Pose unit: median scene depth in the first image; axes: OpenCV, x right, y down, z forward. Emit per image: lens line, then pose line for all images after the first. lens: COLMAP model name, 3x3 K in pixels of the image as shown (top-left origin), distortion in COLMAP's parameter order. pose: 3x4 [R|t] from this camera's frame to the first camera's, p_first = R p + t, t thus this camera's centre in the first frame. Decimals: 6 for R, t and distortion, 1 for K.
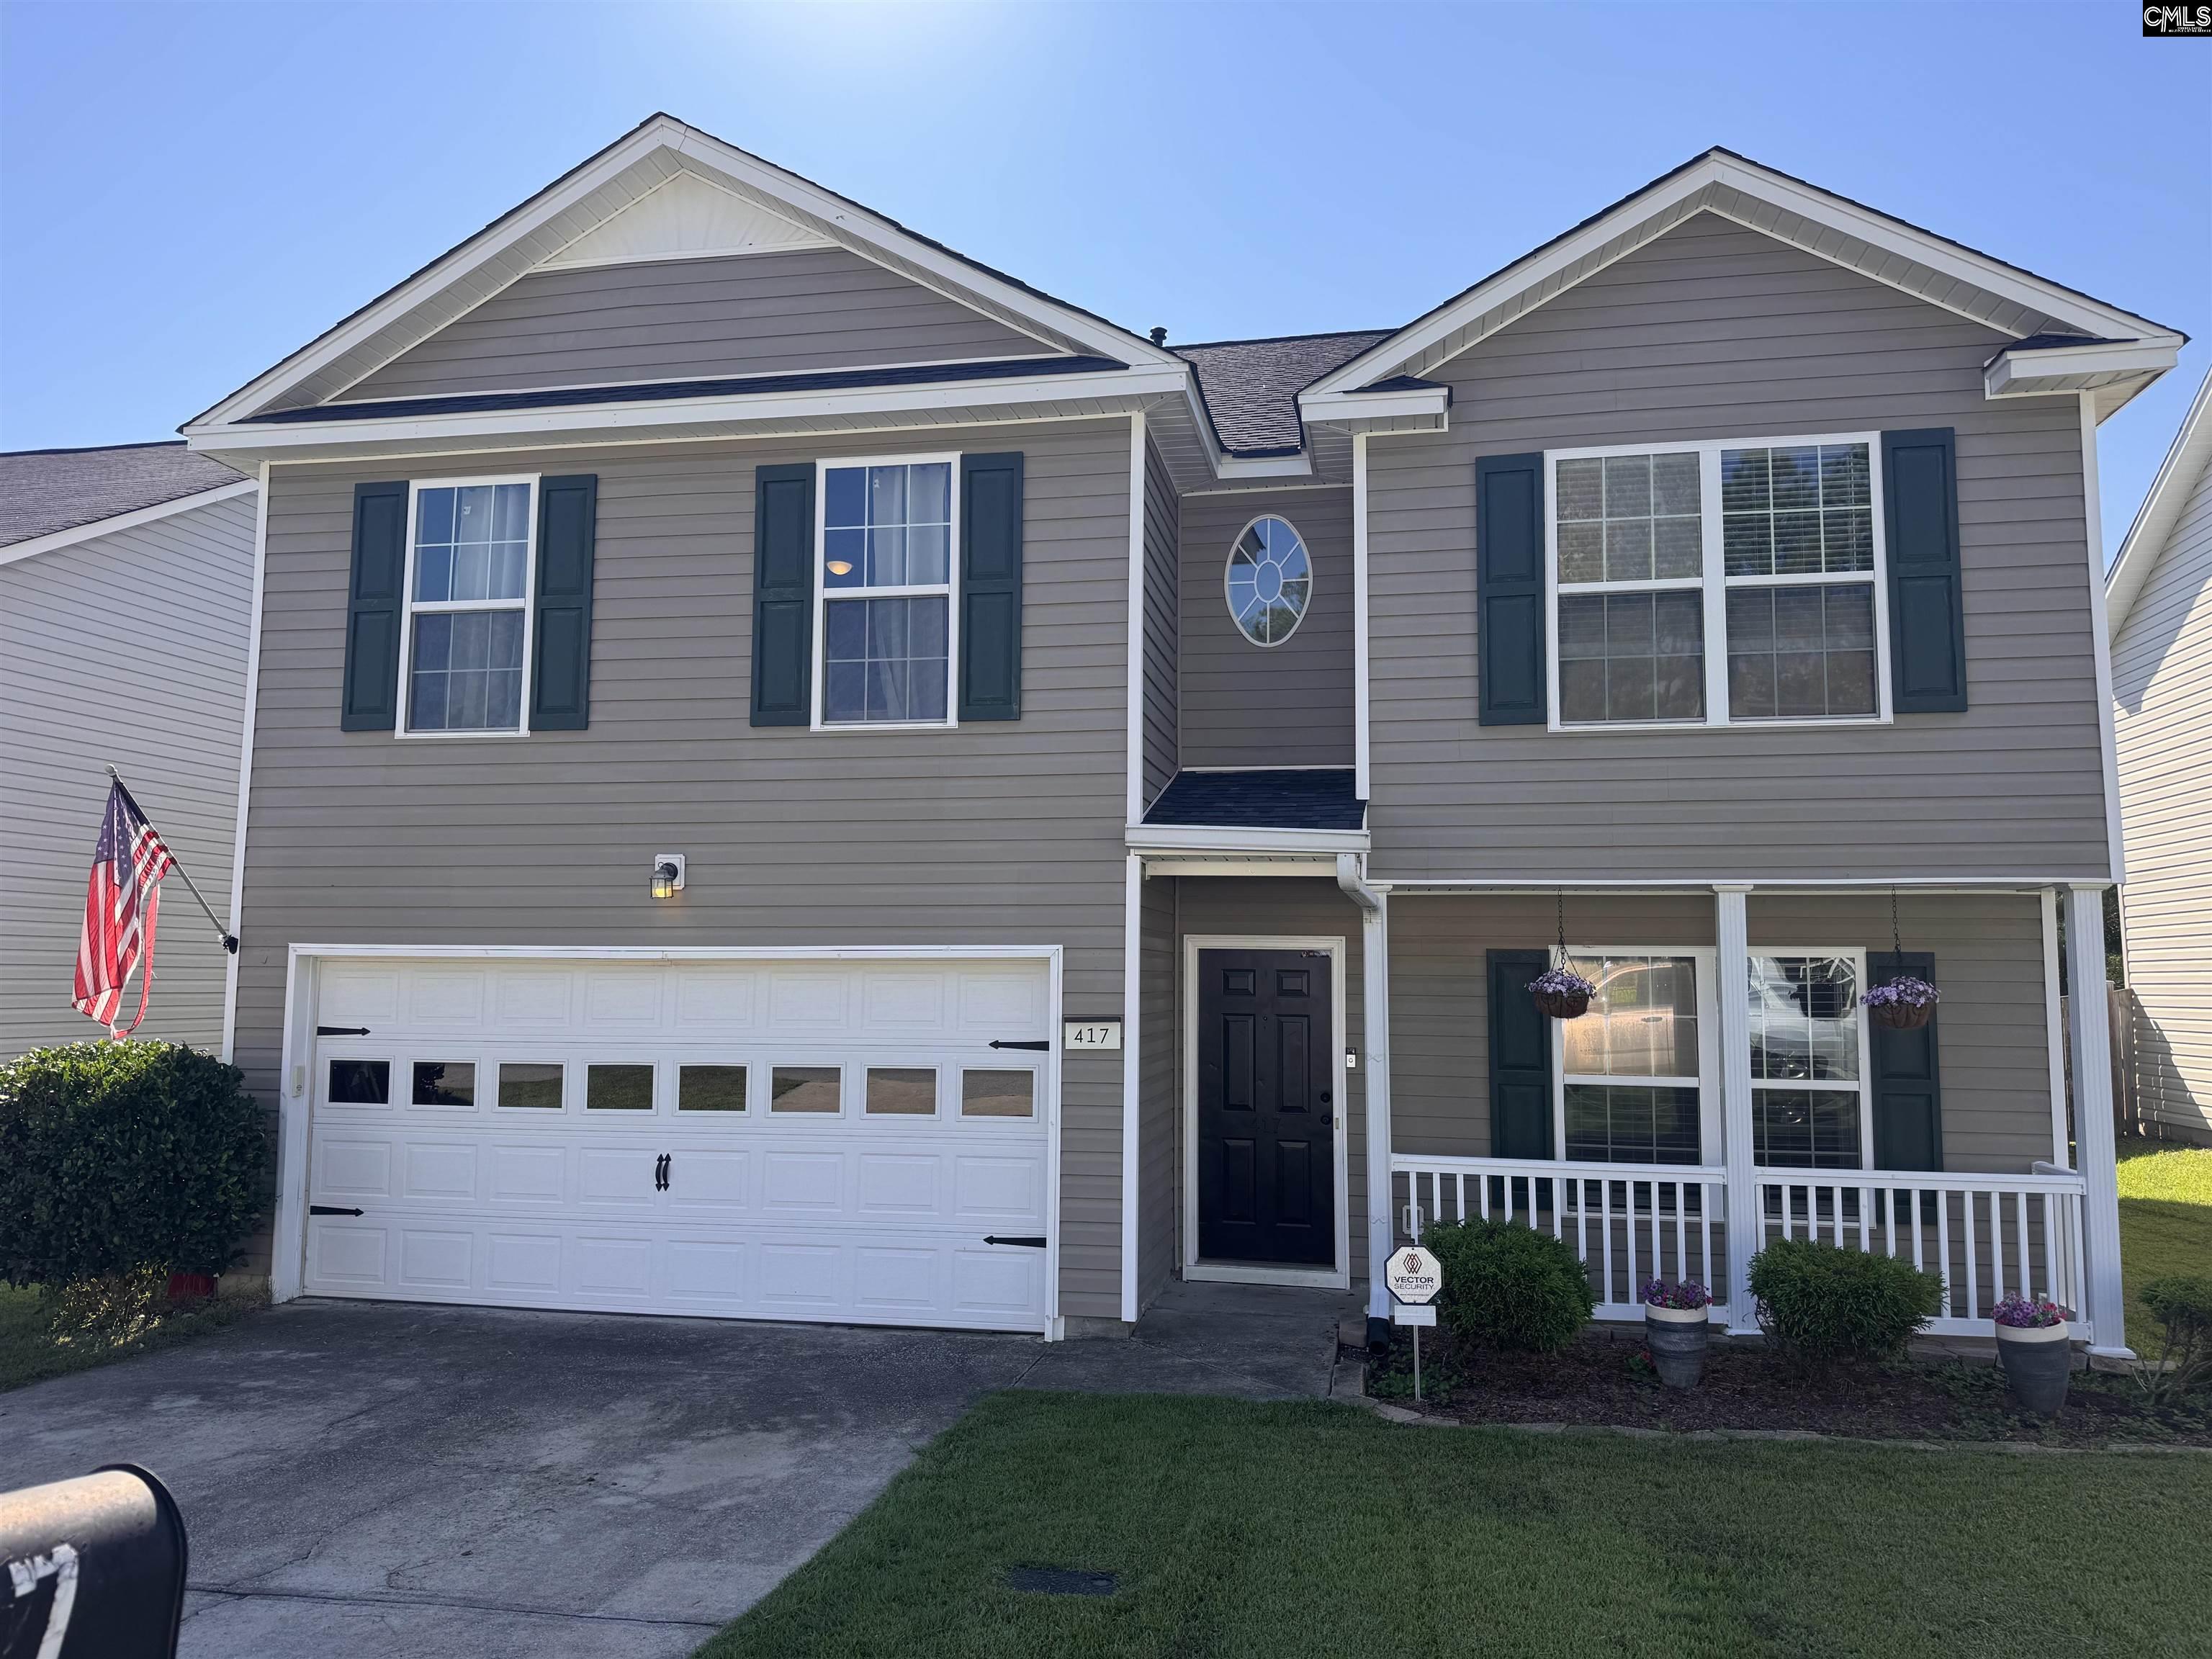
lens RADIAL K [[1542.1, 0, 1094.3], [0, 1542.1, 820.6], [0, 0, 1]] dist [0.066860, -0.102456]
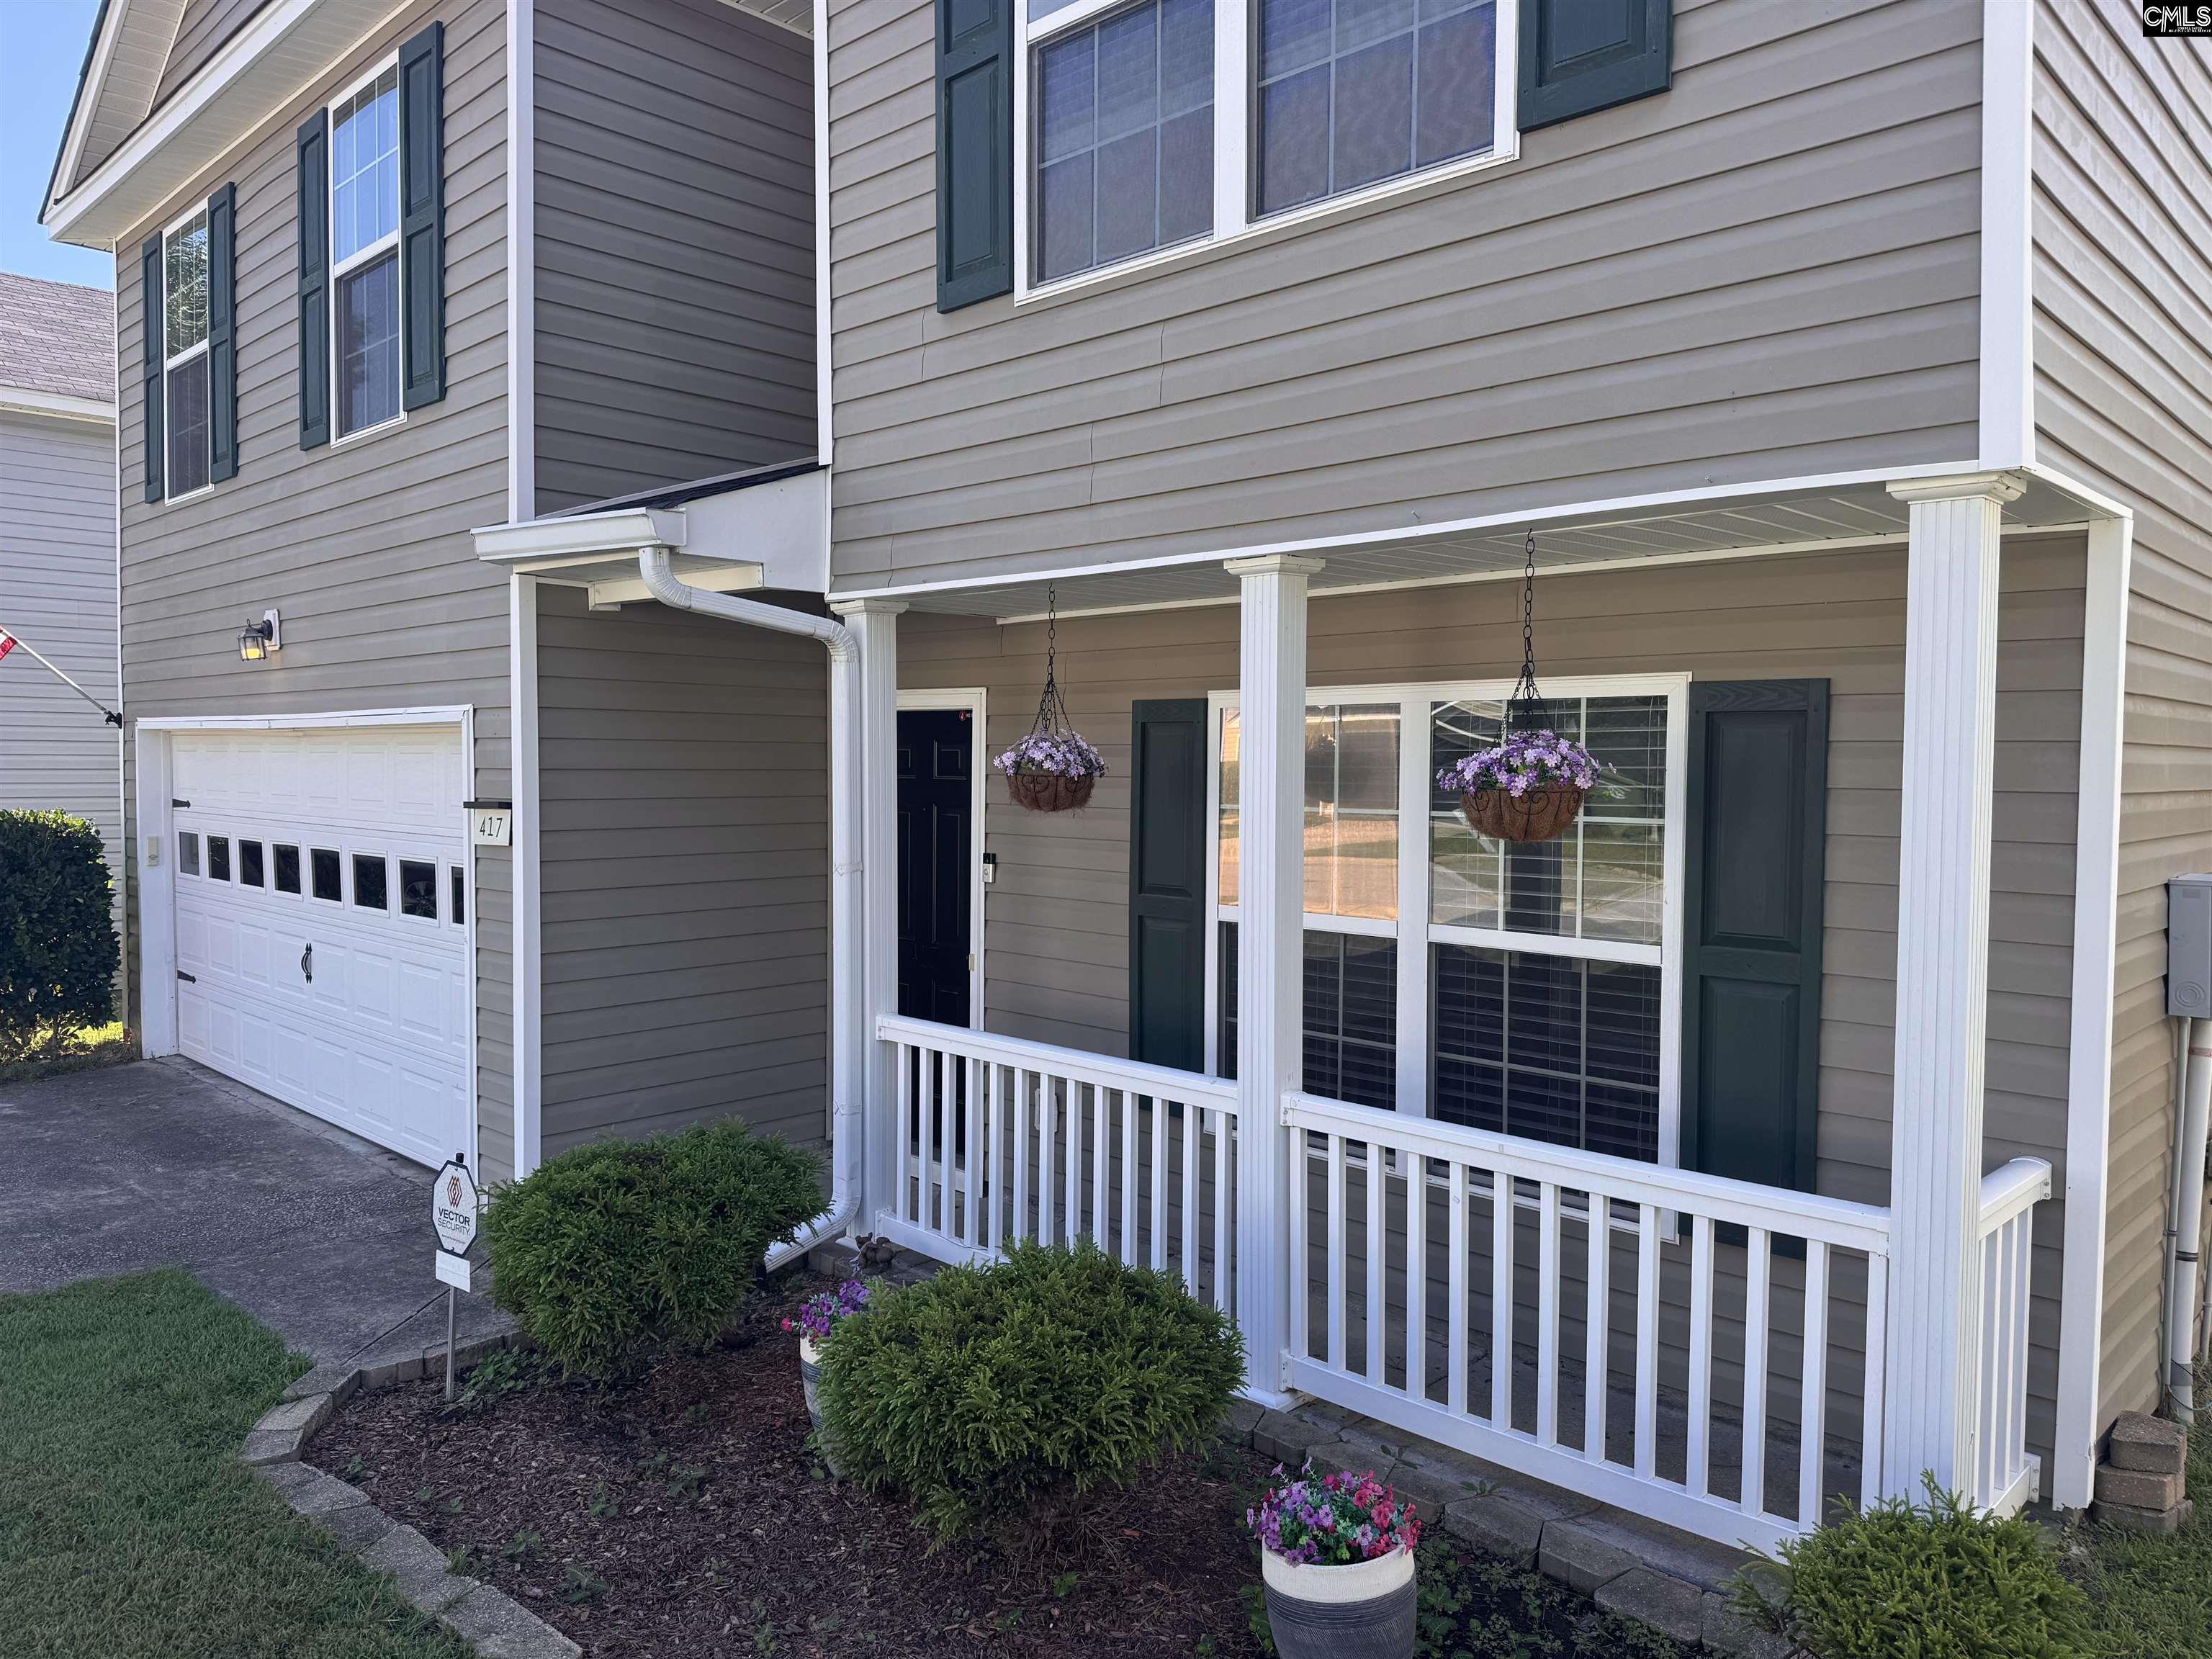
lens RADIAL K [[1542.1, 0, 1108.3], [0, 1542.1, 820.8], [0, 0, 1]] dist [0.066860, -0.102456]
pose [[0.842421, 0.020158, -0.538443, 0.619452], [0.053286, 0.991285, 0.120479, 0.060498], [0.536179, -0.130185, 0.834005, 0.515090]]
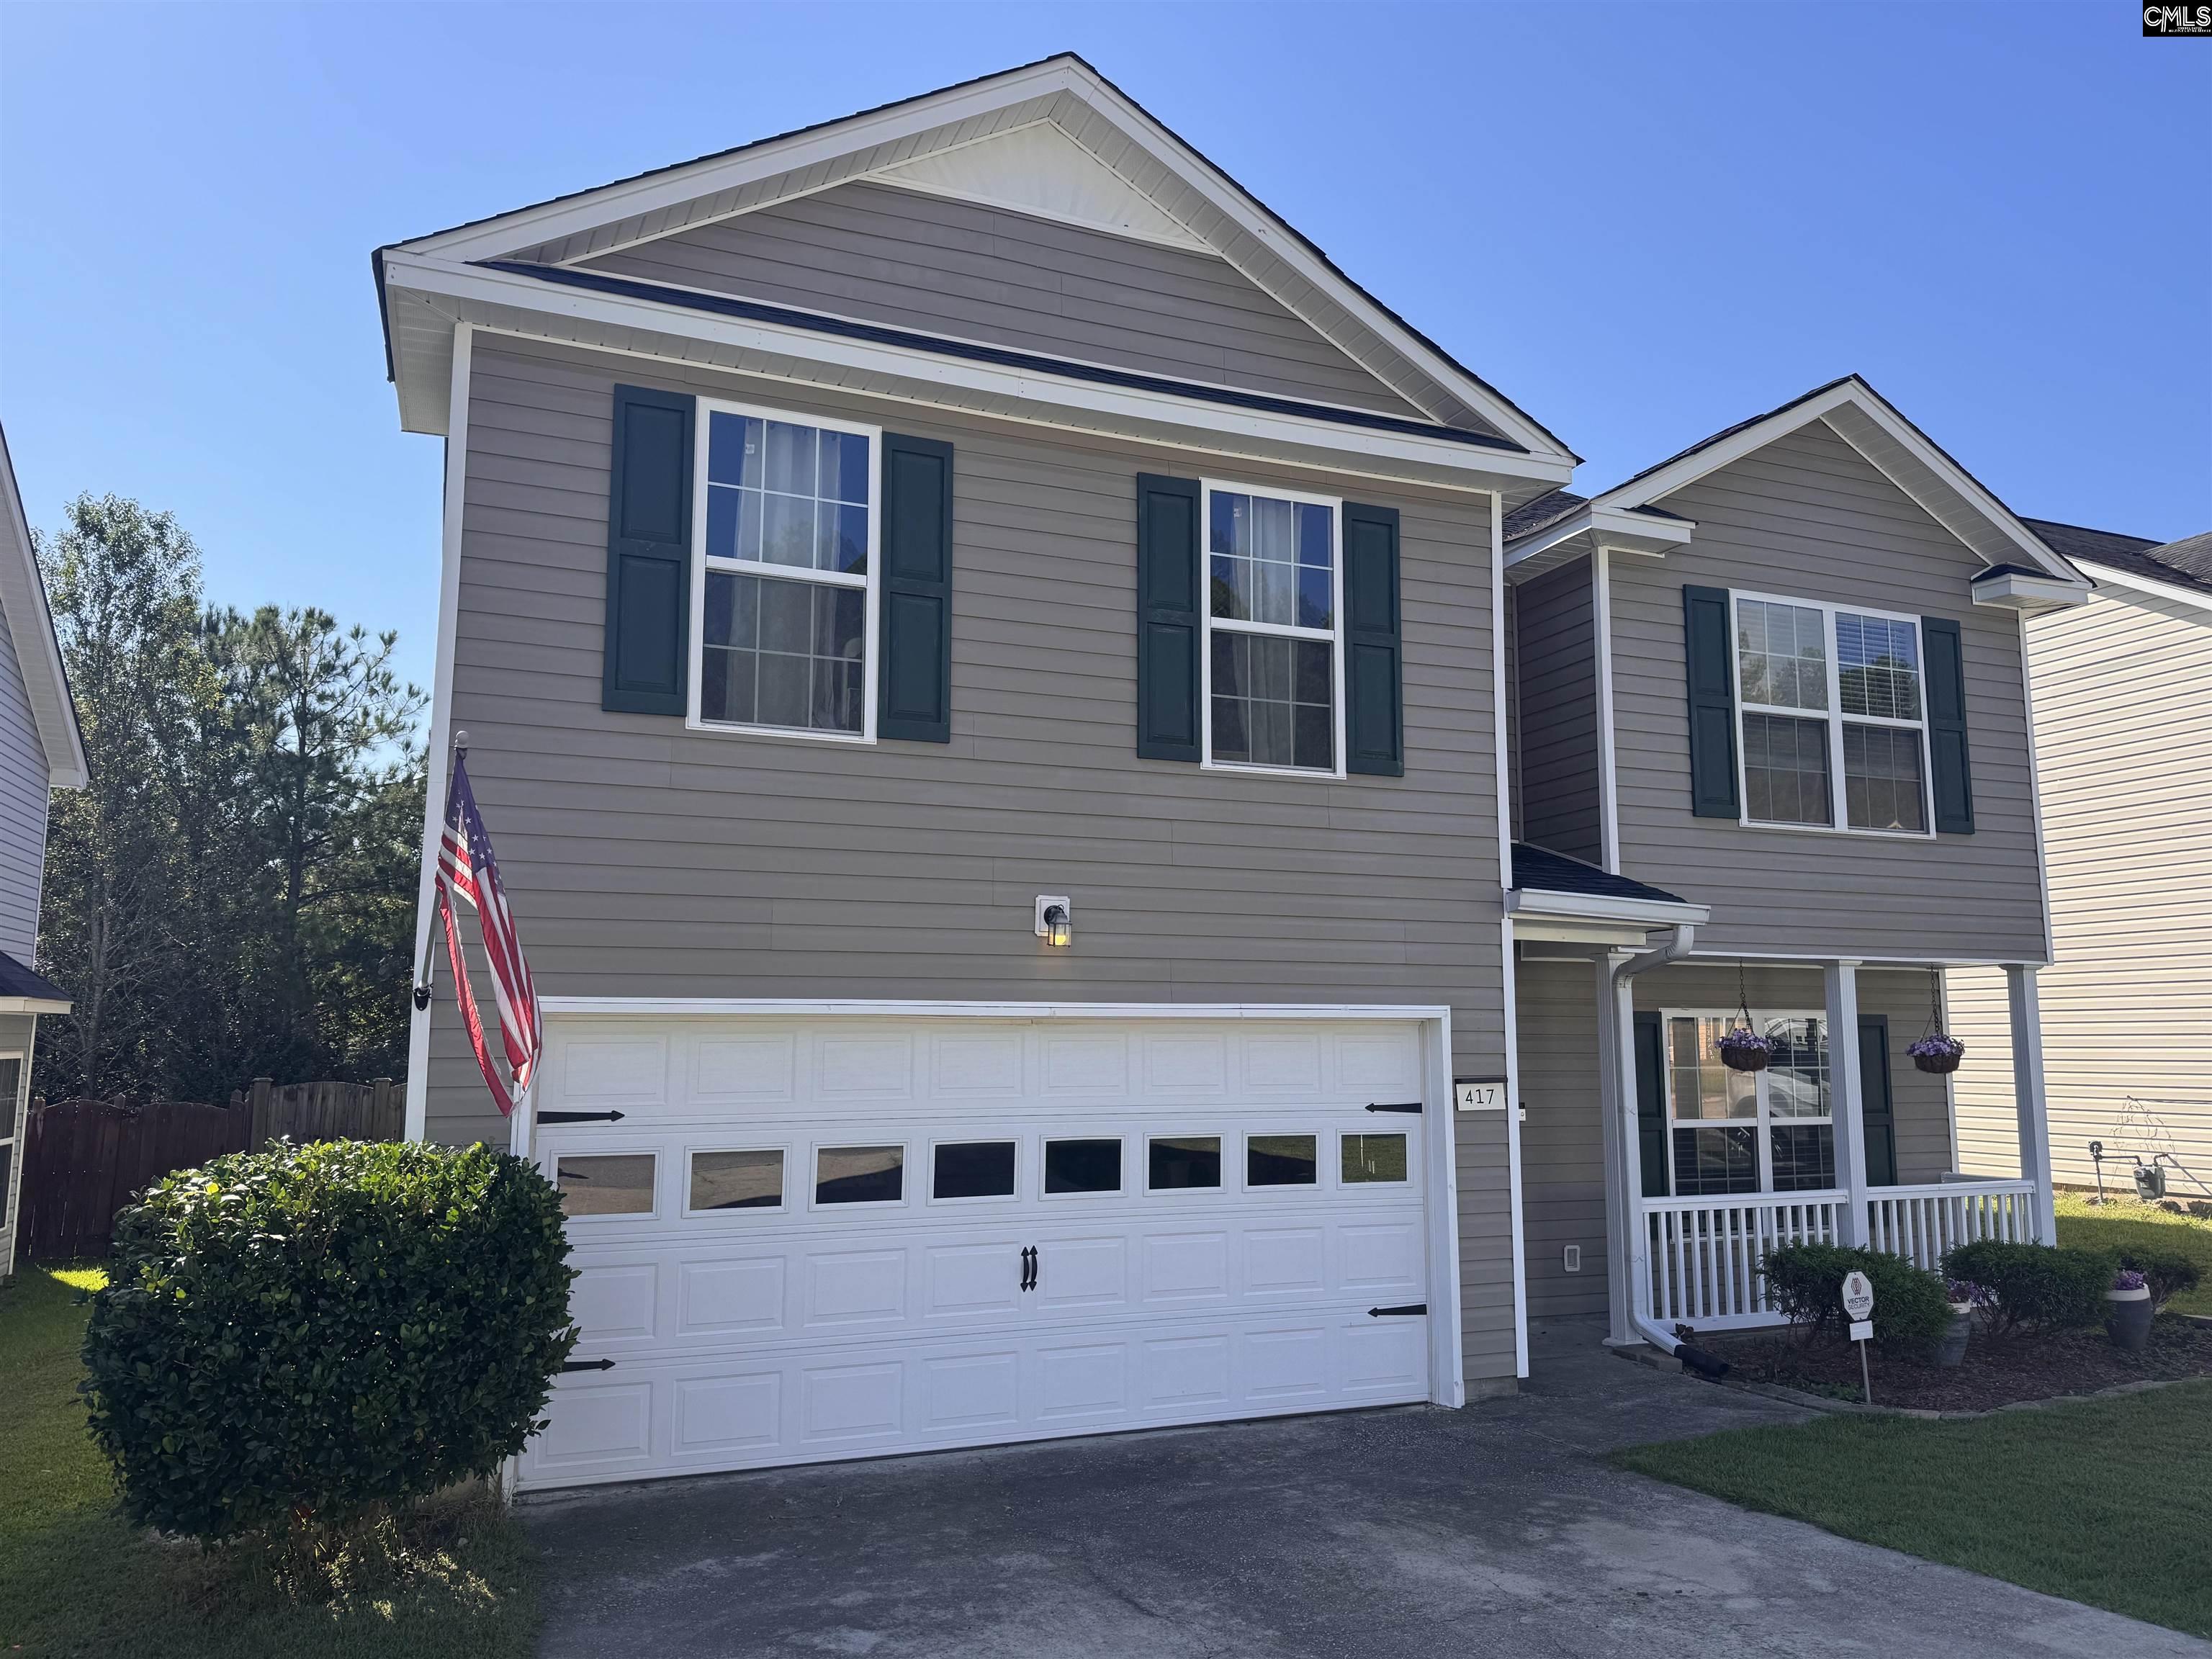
lens RADIAL K [[1542.1, 0, 1108.8], [0, 1542.1, 828.2], [0, 0, 1]] dist [0.066860, -0.102456]
pose [[0.836703, 0.068249, 0.543388, -0.735927], [-0.049238, 0.997561, -0.049476, 0.025471], [-0.545439, 0.014641, 0.838022, 0.267872]]
